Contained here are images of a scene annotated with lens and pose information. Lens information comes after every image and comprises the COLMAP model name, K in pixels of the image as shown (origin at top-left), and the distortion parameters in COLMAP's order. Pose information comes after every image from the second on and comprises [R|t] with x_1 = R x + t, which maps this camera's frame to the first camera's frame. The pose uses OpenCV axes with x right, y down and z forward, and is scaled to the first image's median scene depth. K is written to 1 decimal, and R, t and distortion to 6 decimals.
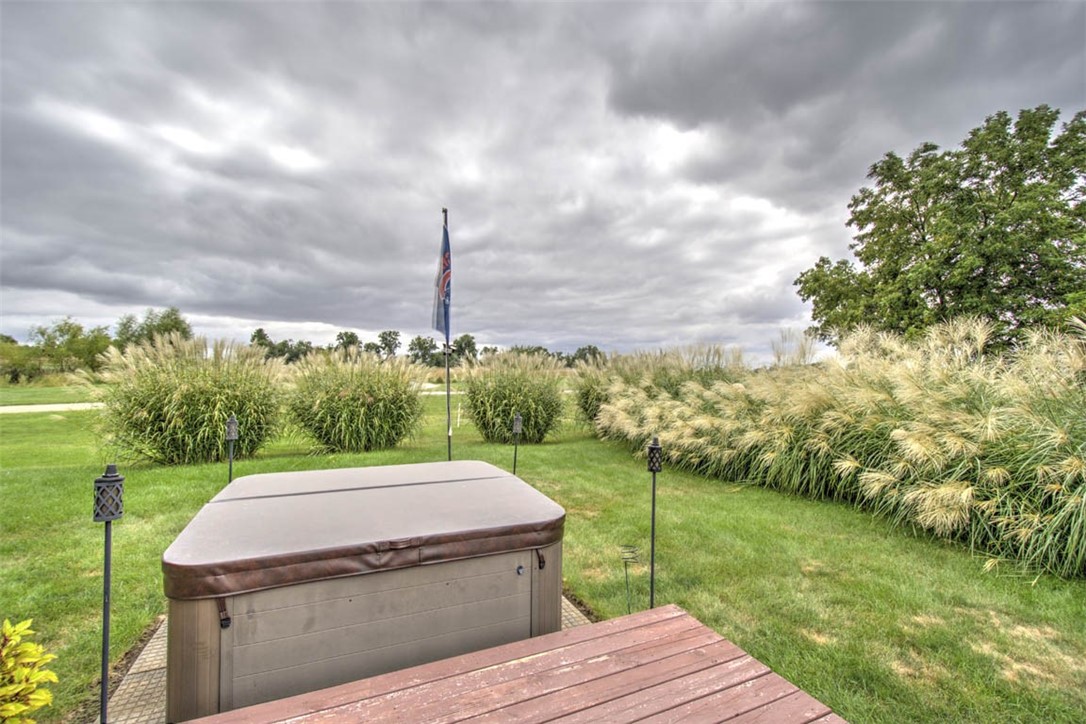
lens RADIAL K [[465.4, 0, 540.2], [0, 465.4, 374.6], [0, 0, 1]] dist [0.010870, -0.007003]
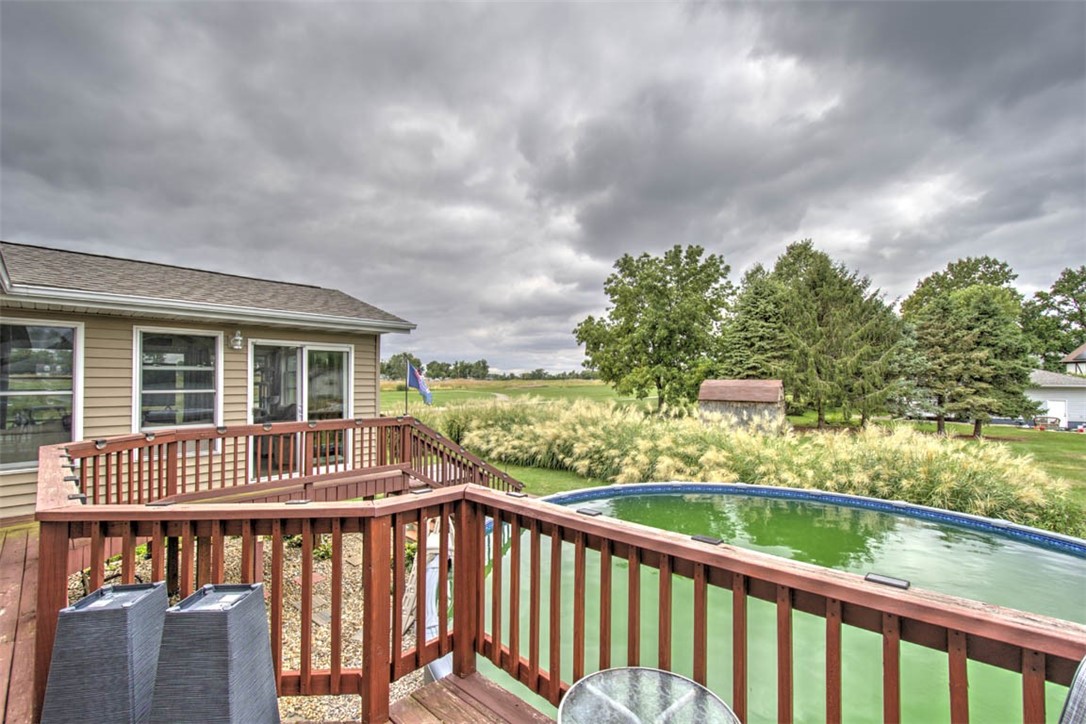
lens RADIAL K [[465.4, 0, 540.2], [0, 465.4, 374.6], [0, 0, 1]] dist [0.010870, -0.007003]
pose [[0.921340, 0.000252, 0.388758, -0.377486], [0.006178, 0.999864, -0.015288, -0.170945], [-0.388709, 0.016488, 0.921213, -1.010175]]
